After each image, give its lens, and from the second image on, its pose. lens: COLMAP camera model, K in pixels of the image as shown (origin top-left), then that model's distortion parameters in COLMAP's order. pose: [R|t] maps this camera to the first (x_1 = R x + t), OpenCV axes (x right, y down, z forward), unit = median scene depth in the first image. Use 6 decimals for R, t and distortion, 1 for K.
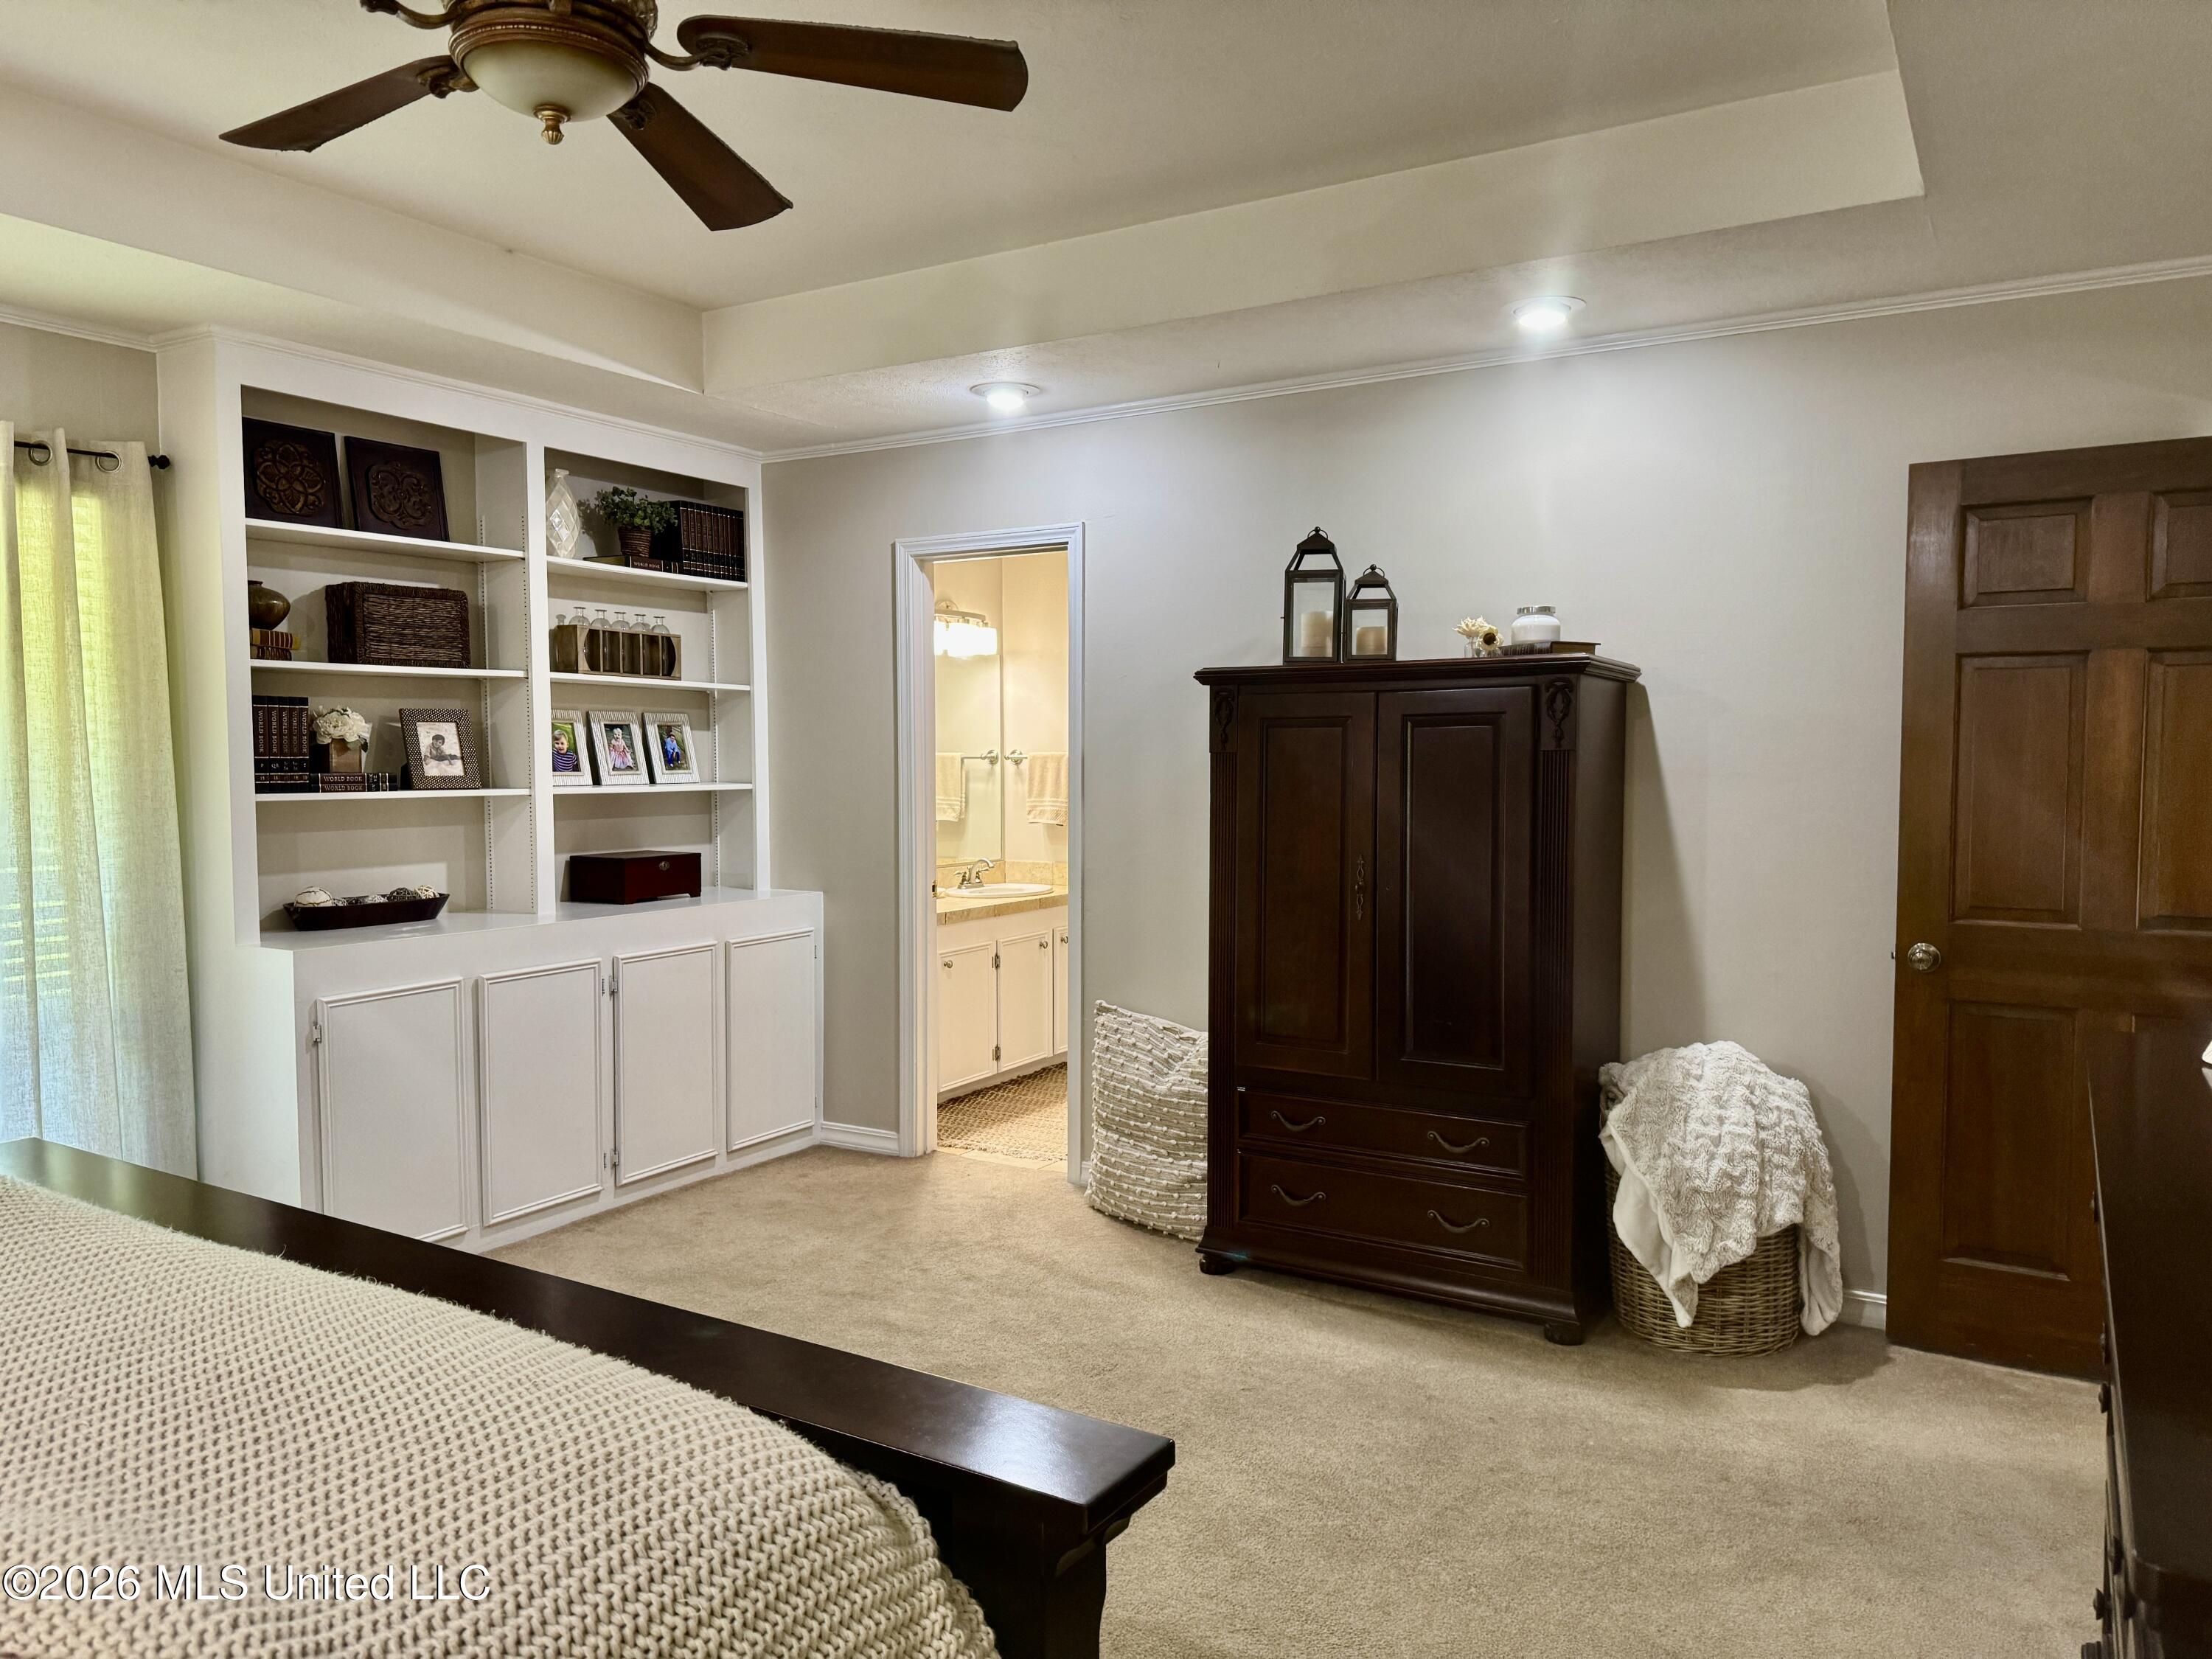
lens RADIAL K [[1549.0, 0, 1079.5], [0, 1549.0, 838.0], [0, 0, 1]] dist [0.154145, -0.296746]
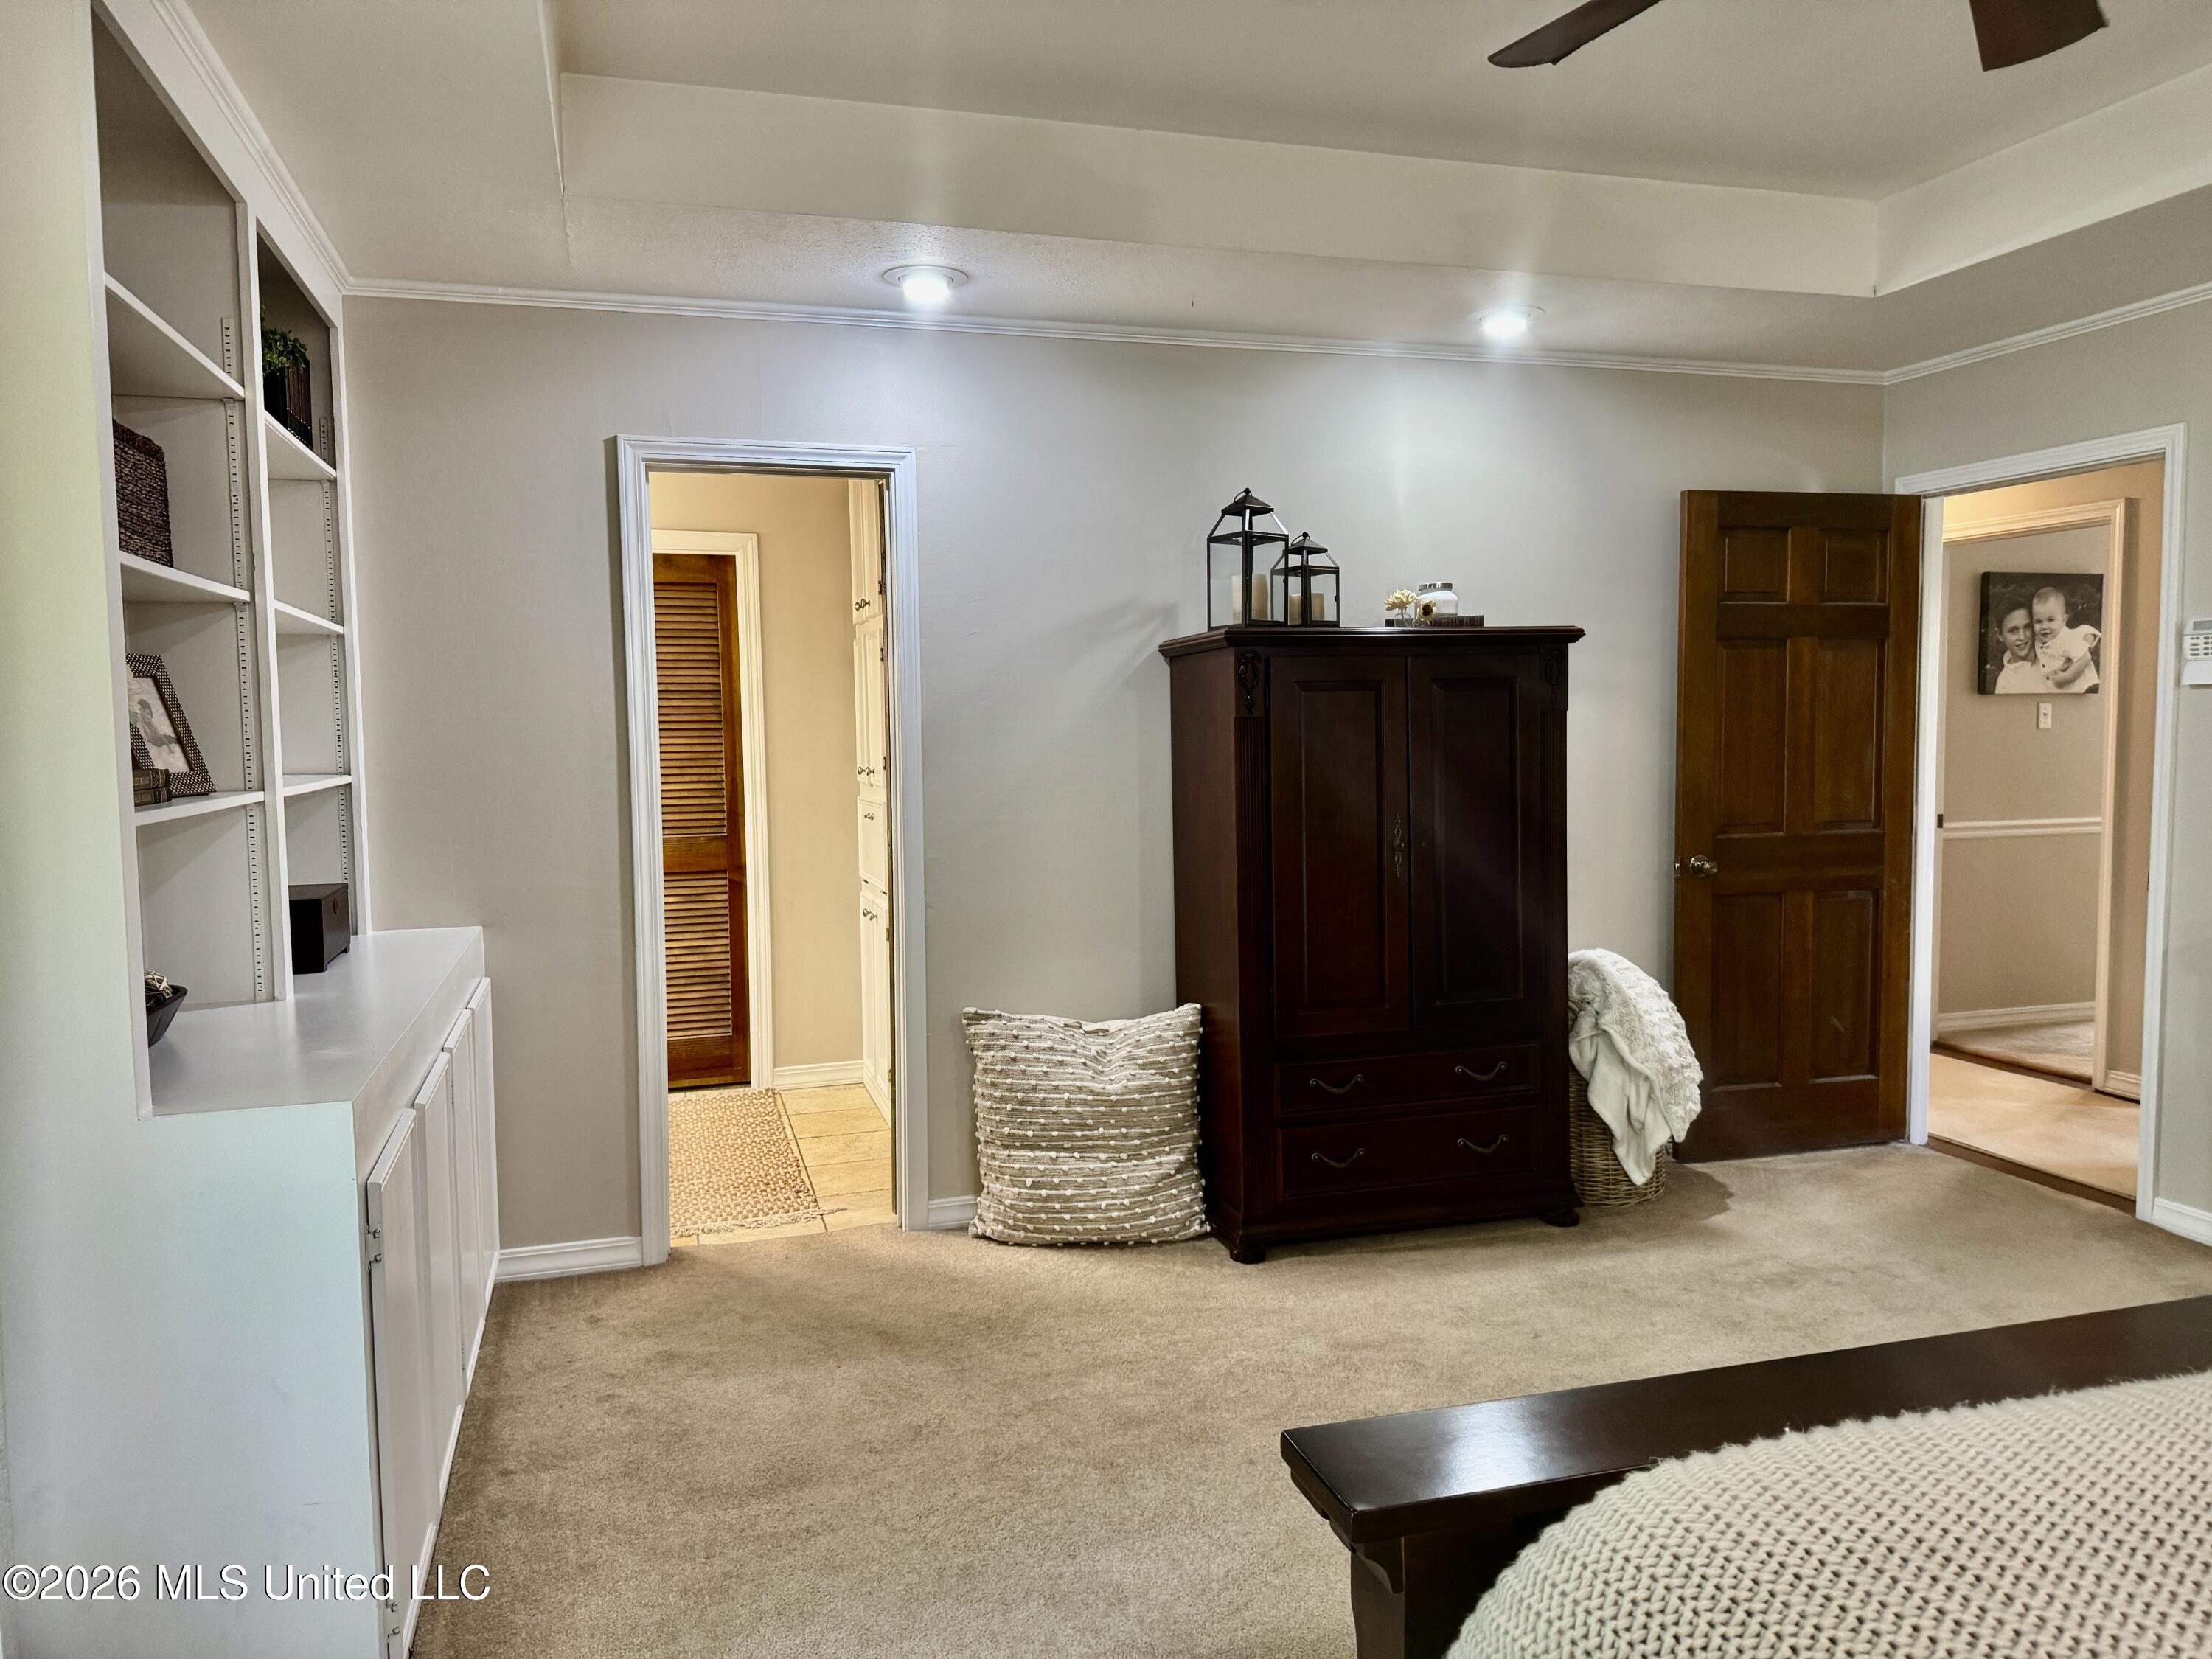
lens RADIAL K [[1549.0, 0, 1079.5], [0, 1549.0, 838.0], [0, 0, 1]] dist [0.154145, -0.296746]
pose [[0.665014, -0.064151, 0.744071, -0.678661], [0.055741, 0.997789, 0.036207, -0.021087], [-0.744748, 0.017397, 0.667119, 0.434273]]
